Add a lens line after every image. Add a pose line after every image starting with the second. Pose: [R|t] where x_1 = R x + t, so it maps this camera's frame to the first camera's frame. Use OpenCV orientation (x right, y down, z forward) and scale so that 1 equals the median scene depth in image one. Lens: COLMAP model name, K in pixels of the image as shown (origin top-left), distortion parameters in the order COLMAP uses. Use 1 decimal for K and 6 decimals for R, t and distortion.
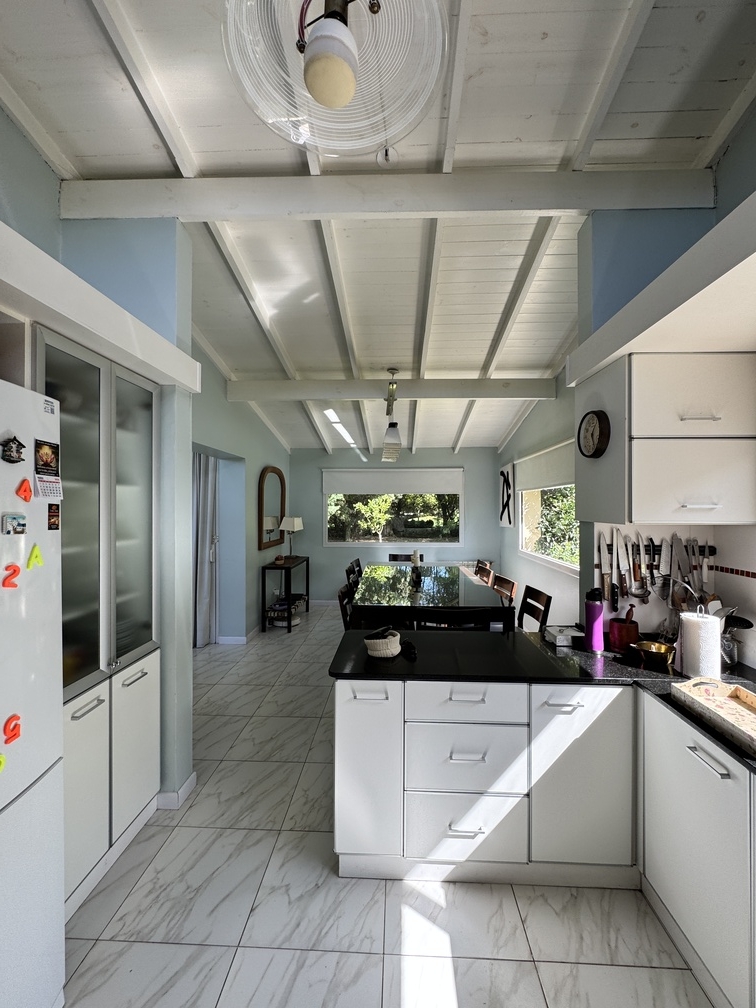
lens RADIAL K [[403.2, 0, 379.1], [0, 403.2, 504.8], [0, 0, 1]] dist [-0.002501, 0.000591]
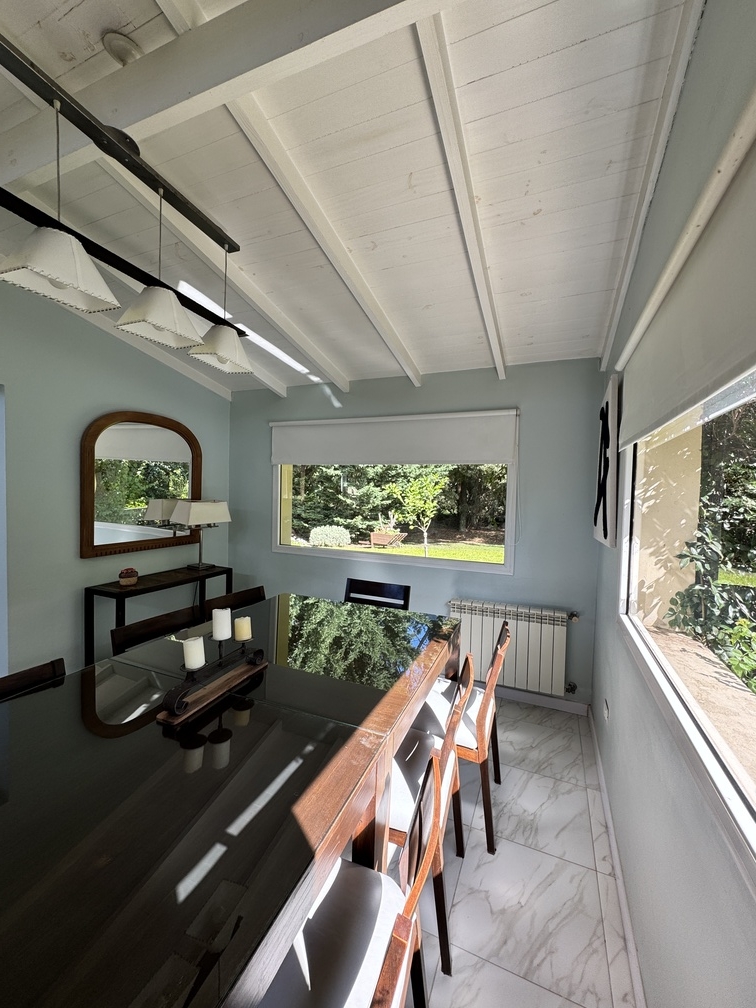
lens RADIAL K [[401.3, 0, 378.8], [0, 401.3, 506.3], [0, 0, 1]] dist [0.001774, 0.000100]
pose [[0.937161, 0.035795, -0.347057, 0.697120], [-0.021359, 0.998744, 0.045333, 0.013102], [0.348244, -0.035072, 0.936748, 1.547277]]
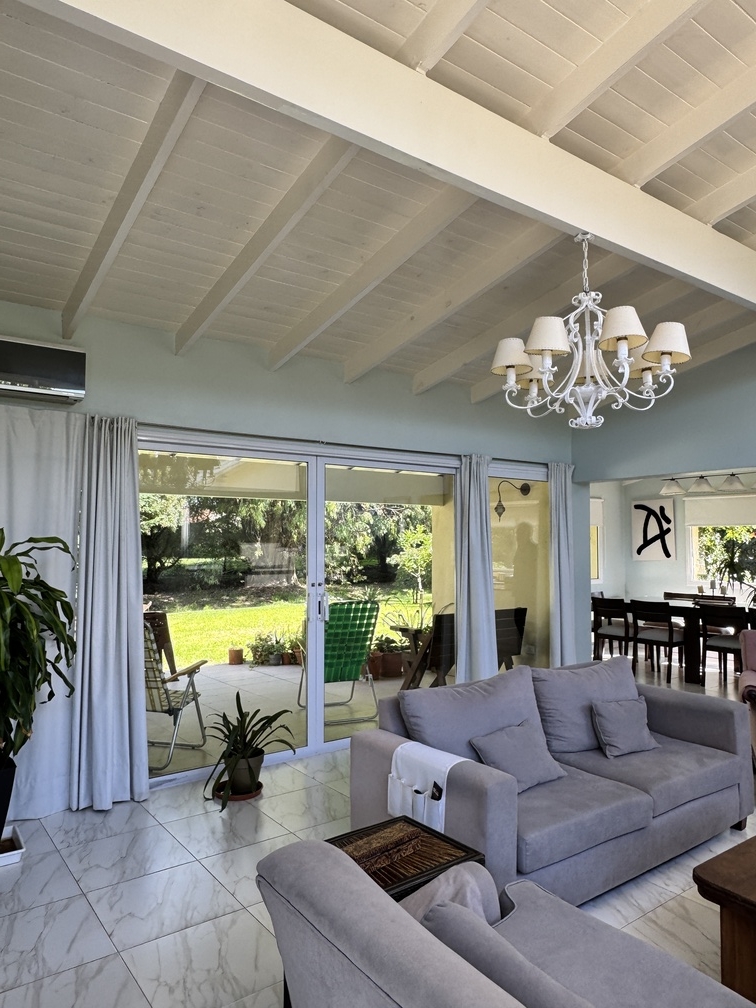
lens RADIAL K [[685.3, 0, 378.0], [0, 685.3, 504.0], [0, 0, 1]] dist [-0.007131, 0.000069]
pose [[0.773195, 0.034992, 0.633202, -3.732822], [-0.005072, 0.998786, -0.049002, 0.001759], [-0.634148, 0.034676, 0.772434, 0.316986]]
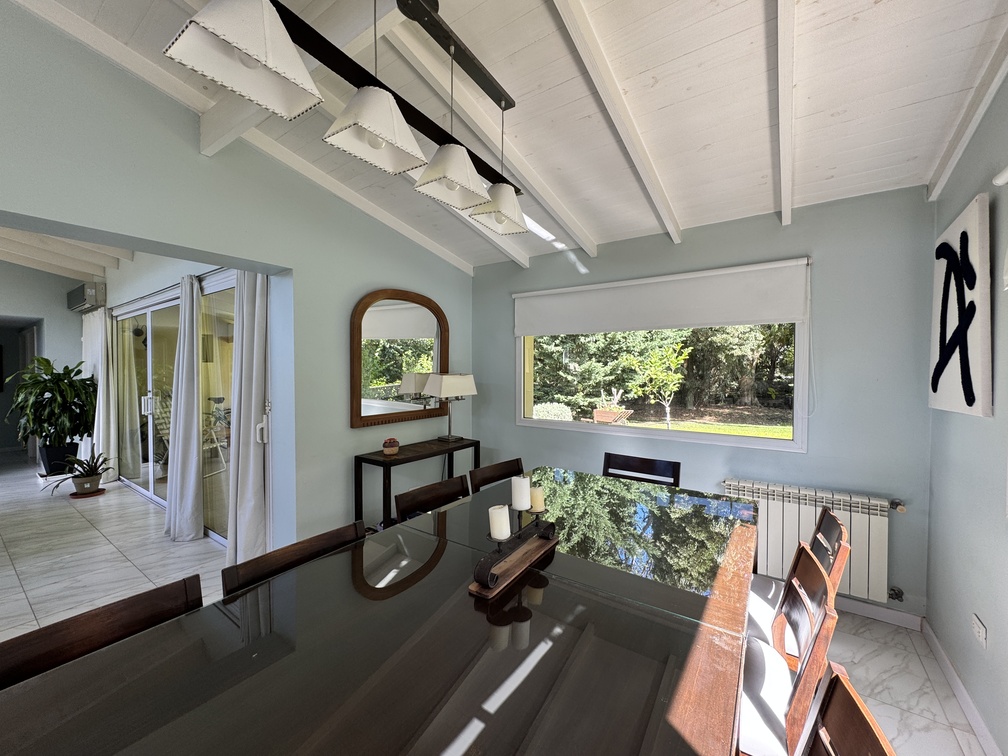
lens RADIAL K [[403.2, 0, 505.1], [0, 403.2, 376.9], [0, 0, 1]] dist [-0.002501, 0.000591]
pose [[0.846009, 0.012059, -0.533031, 0.522904], [0.002105, 0.999661, 0.025958, 0.052351], [0.533164, -0.023083, 0.845697, 1.537944]]
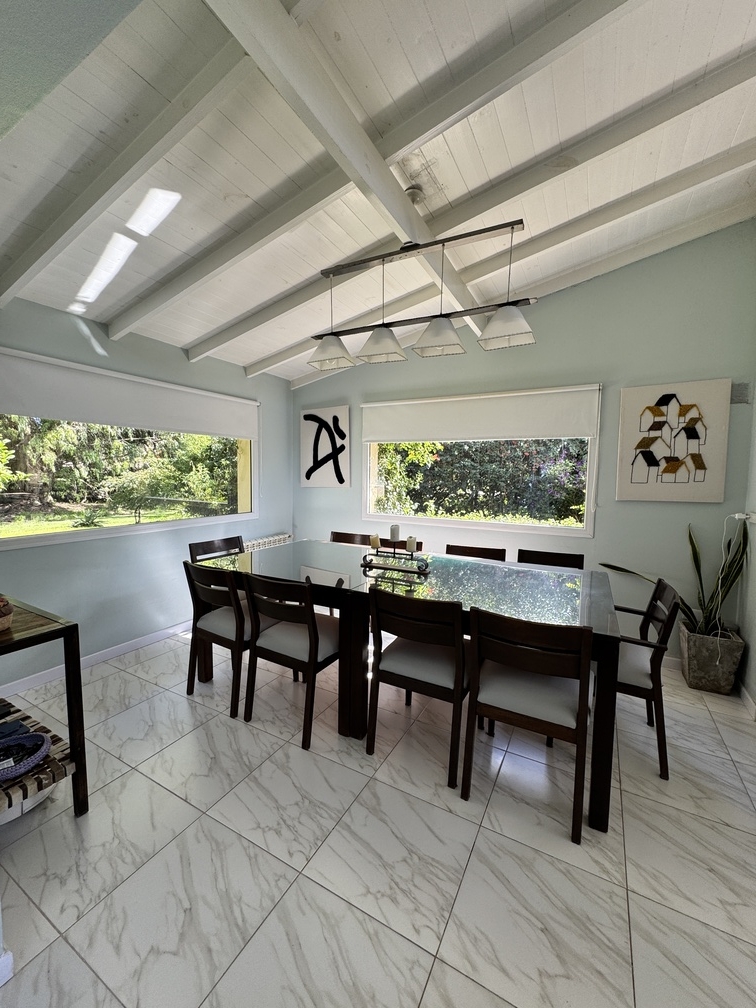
lens RADIAL K [[403.2, 0, 379.1], [0, 403.2, 504.8], [0, 0, 1]] dist [-0.002501, 0.000591]
pose [[0.437797, -0.070749, 0.896286, -0.984663], [-0.018380, 0.995986, 0.087596, 0.051893], [-0.898886, -0.054823, 0.434740, 1.606248]]
